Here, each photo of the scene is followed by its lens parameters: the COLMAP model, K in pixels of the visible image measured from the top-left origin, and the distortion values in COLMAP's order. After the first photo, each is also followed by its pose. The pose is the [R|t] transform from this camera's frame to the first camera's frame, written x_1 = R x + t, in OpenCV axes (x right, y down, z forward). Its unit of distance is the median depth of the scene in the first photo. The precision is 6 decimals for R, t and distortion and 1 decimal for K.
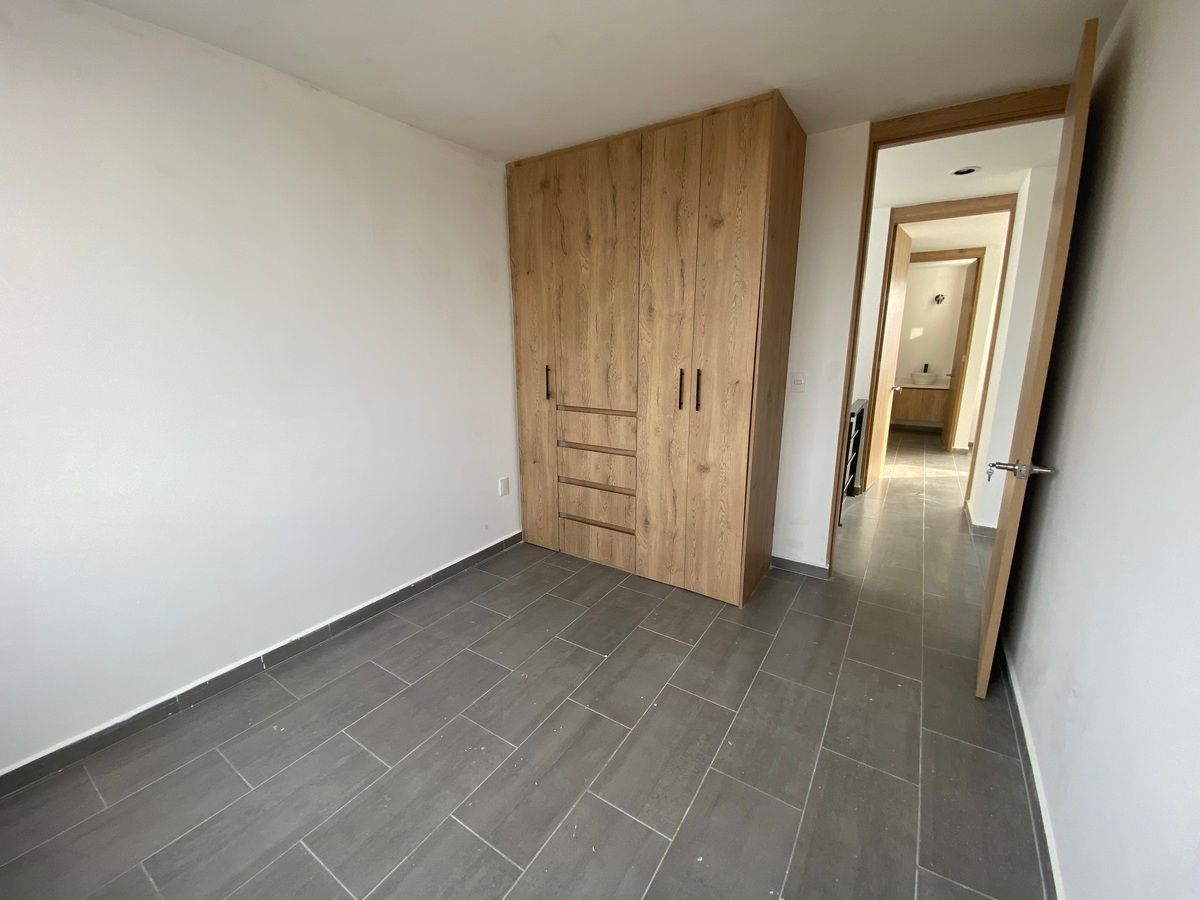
lens RADIAL K [[481.9, 0, 598.2], [0, 481.9, 446.0], [0, 0, 1]] dist [0.043746, -0.037221]
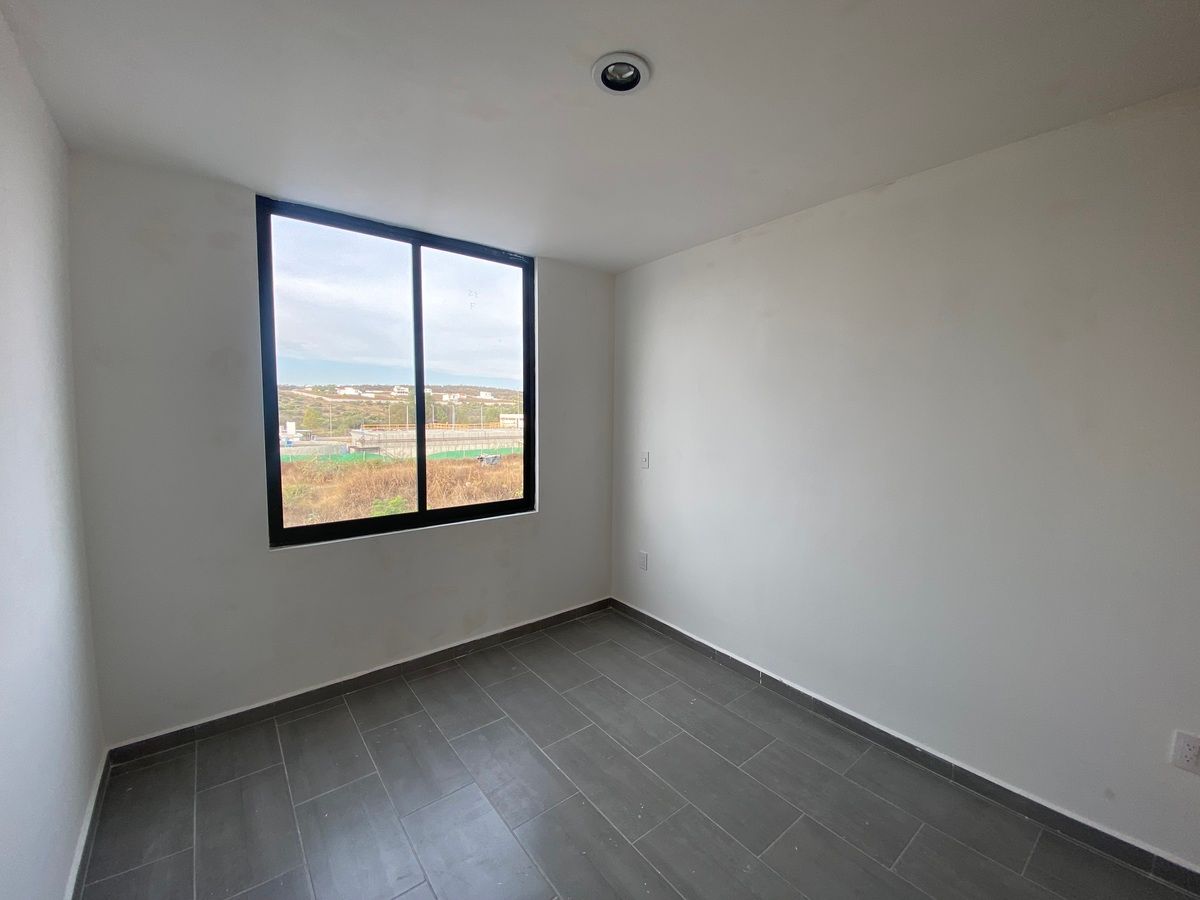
lens RADIAL K [[481.9, 0, 598.2], [0, 481.9, 446.0], [0, 0, 1]] dist [0.043746, -0.037221]
pose [[-0.307398, 0.079476, -0.948256, 0.609745], [-0.202292, 0.968271, 0.146731, -0.243566], [0.929830, 0.236929, -0.281567, 0.863475]]
